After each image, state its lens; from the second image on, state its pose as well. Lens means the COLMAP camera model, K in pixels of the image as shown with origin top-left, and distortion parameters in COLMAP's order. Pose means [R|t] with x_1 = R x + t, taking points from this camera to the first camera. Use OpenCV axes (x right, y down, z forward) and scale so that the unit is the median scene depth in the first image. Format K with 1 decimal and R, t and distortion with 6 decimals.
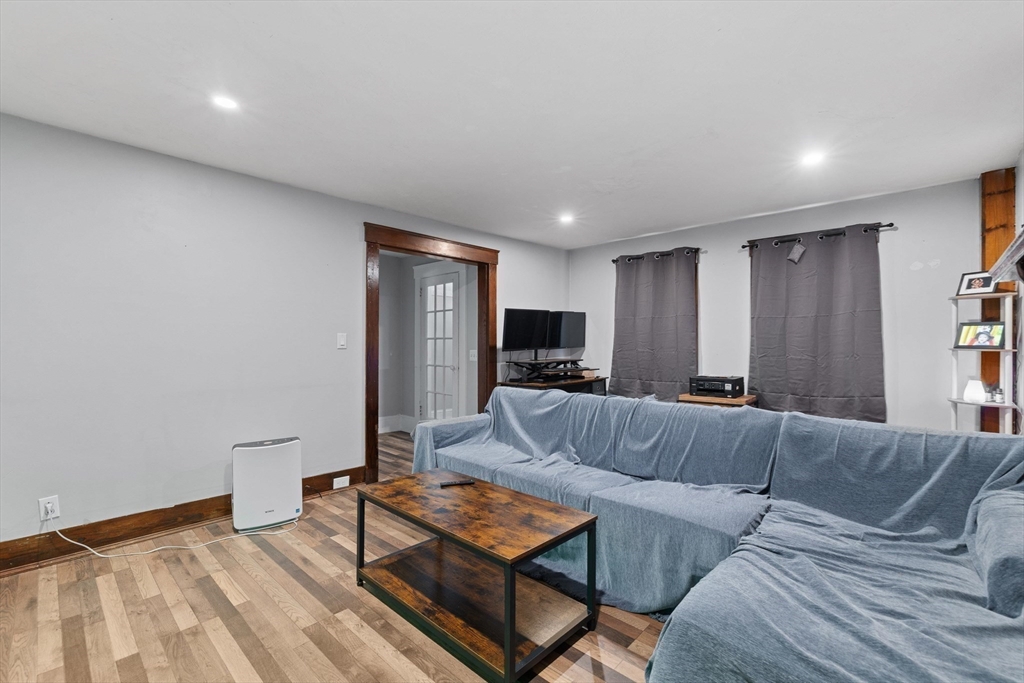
lens RADIAL K [[443.0, 0, 514.9], [0, 443.0, 341.7], [0, 0, 1]] dist [-0.001694, 0.000594]
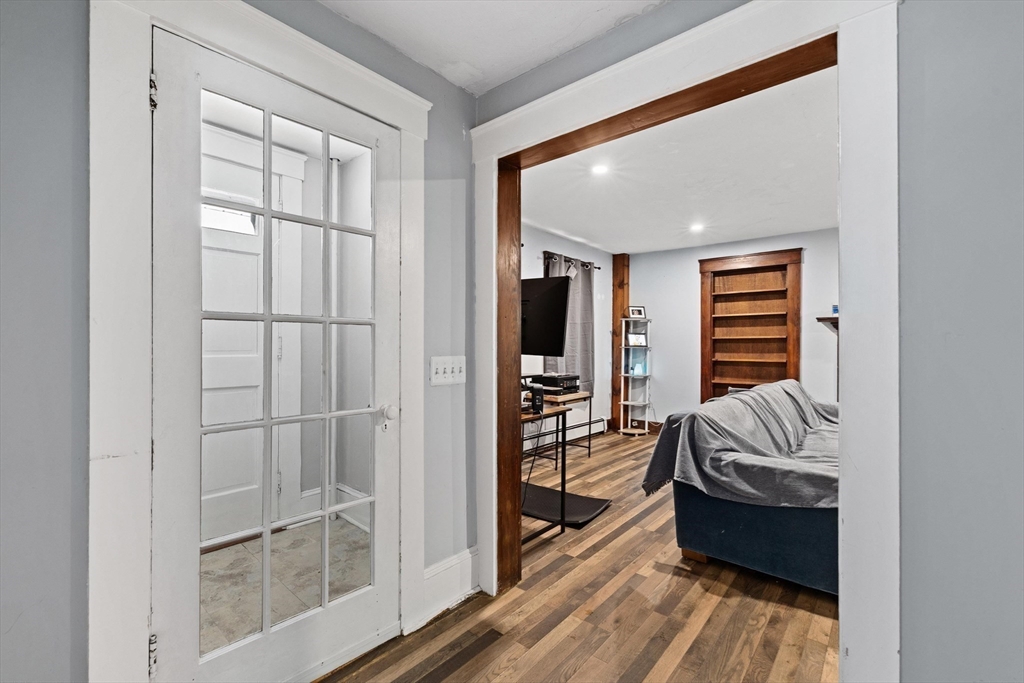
lens RADIAL K [[443.0, 0, 509.1], [0, 443.0, 347.7], [0, 0, 1]] dist [-0.001694, 0.000594]
pose [[-0.051891, -0.007429, 0.998625, -1.151801], [-0.011594, 0.999909, 0.006836, 0.016697], [-0.998585, -0.011224, -0.051973, 2.299741]]
